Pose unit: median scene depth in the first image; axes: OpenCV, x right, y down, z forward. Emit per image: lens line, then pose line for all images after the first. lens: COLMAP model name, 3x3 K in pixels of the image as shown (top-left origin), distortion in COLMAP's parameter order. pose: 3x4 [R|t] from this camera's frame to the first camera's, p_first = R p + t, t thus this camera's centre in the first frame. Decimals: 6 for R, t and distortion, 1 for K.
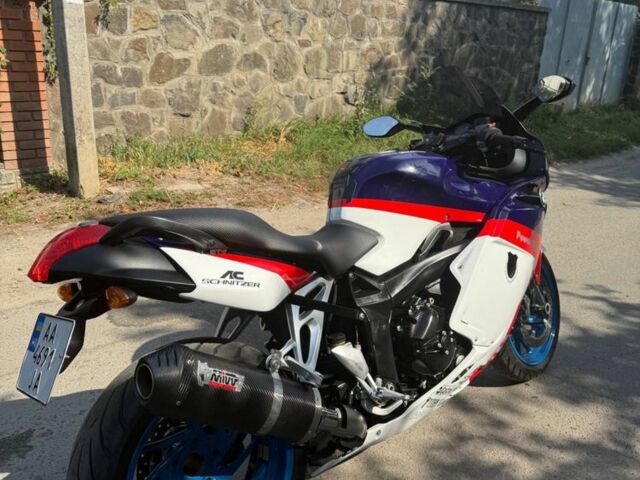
lens RADIAL K [[613.7, 0, 340.1], [0, 613.7, 242.2], [0, 0, 1]] dist [0.115969, -0.211860]
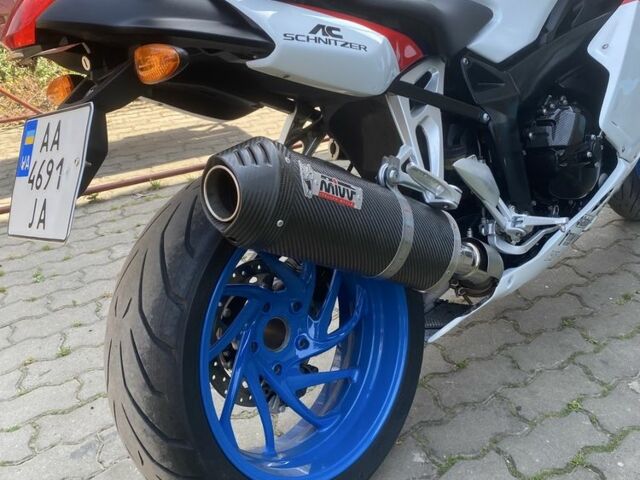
lens RADIAL K [[623.2, 0, 321.7], [0, 623.2, 223.6], [0, 0, 1]] dist [0.132723, -0.297989]
pose [[0.995909, -0.090359, 0.001237, -0.195094], [0.089580, 0.988941, 0.118197, 0.168520], [-0.011903, -0.117603, 0.992989, 0.344994]]
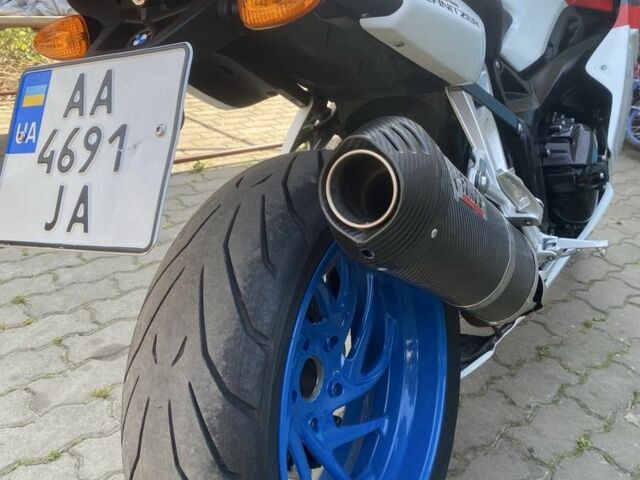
lens RADIAL K [[623.2, 0, 321.7], [0, 623.2, 223.6], [0, 0, 1]] dist [0.132723, -0.297989]
pose [[0.964127, -0.056857, 0.259281, -0.403708], [0.033147, 0.994933, 0.094917, 0.182793], [-0.263363, -0.082917, 0.961127, 0.521302]]
